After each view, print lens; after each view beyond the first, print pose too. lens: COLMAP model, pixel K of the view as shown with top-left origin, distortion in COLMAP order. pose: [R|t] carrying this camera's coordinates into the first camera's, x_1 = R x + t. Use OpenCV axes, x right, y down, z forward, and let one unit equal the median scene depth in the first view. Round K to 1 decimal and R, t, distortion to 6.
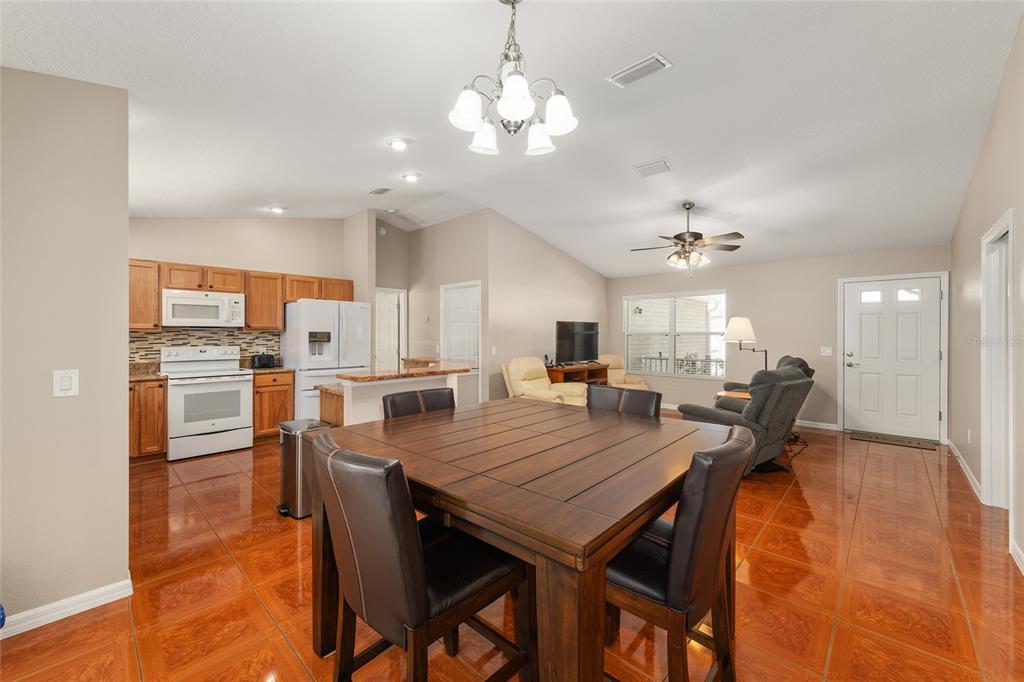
lens RADIAL K [[401.4, 0, 514.0], [0, 401.4, 334.6], [0, 0, 1]] dist [-0.001062, -0.000024]
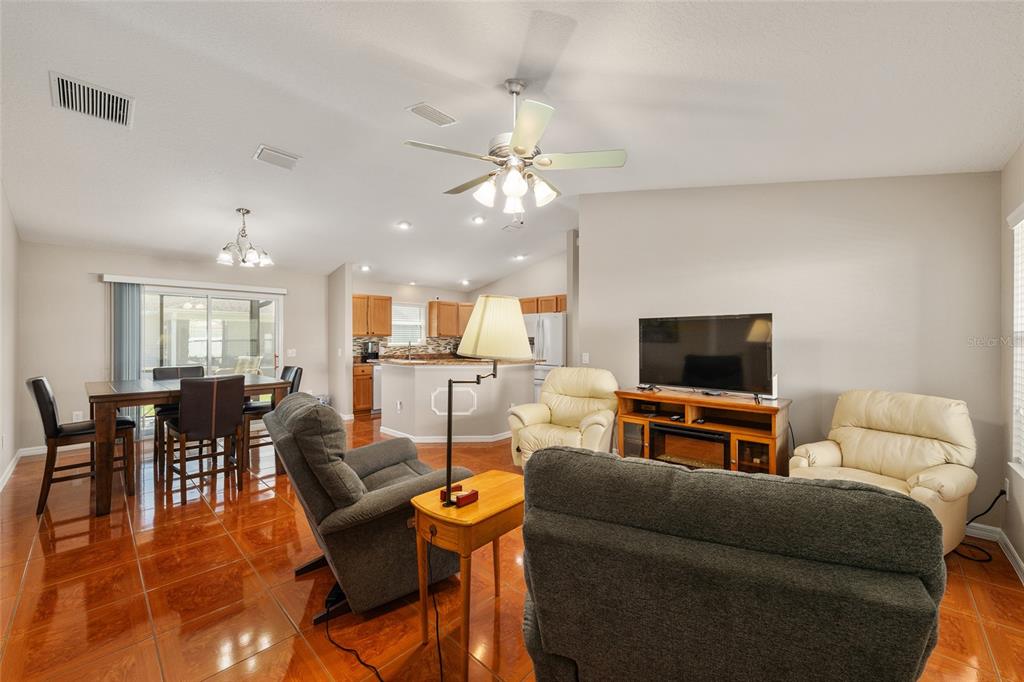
lens RADIAL K [[398.9, 0, 512.6], [0, 398.9, 337.7], [0, 0, 1]] dist [0.002404, 0.000139]
pose [[-0.010253, -0.002772, -0.999944, 0.892866], [-0.002014, 0.999994, -0.002751, -0.001260], [0.999945, 0.001986, -0.010258, 0.950965]]
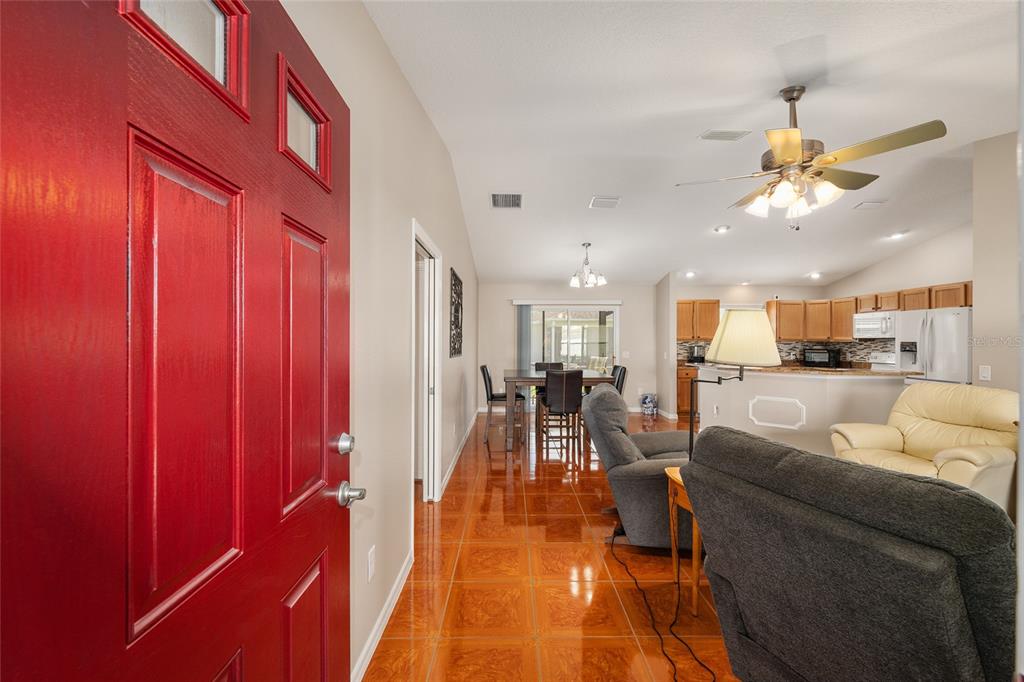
lens RADIAL K [[422.3, 0, 512.0], [0, 422.3, 341.0], [0, 0, 1]] dist [-0.001574, -0.000116]
pose [[-0.731465, -0.002353, -0.681875, 1.002664], [-0.005163, 0.999984, 0.002088, -0.006556], [0.681860, 0.005047, -0.731465, 1.091665]]
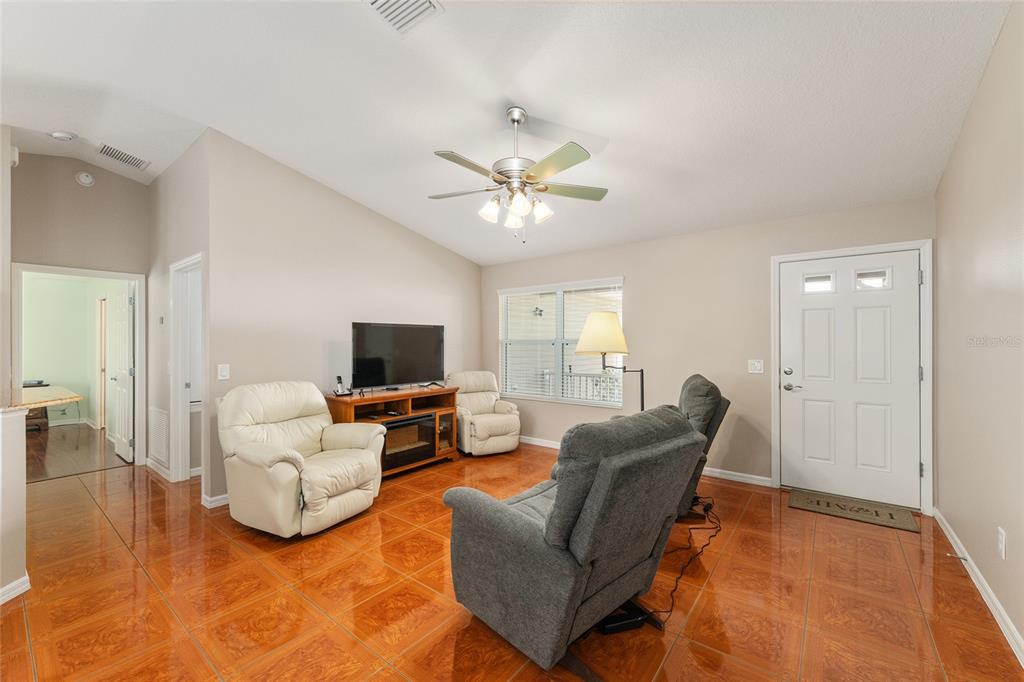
lens RADIAL K [[411.6, 0, 527.8], [0, 411.6, 342.4], [0, 0, 1]] dist [0.008844, -0.000100]
pose [[0.995981, -0.005030, 0.089418, 0.384848], [0.005423, 0.999977, -0.004151, 0.002648], [-0.089395, 0.004619, 0.995986, 0.398601]]
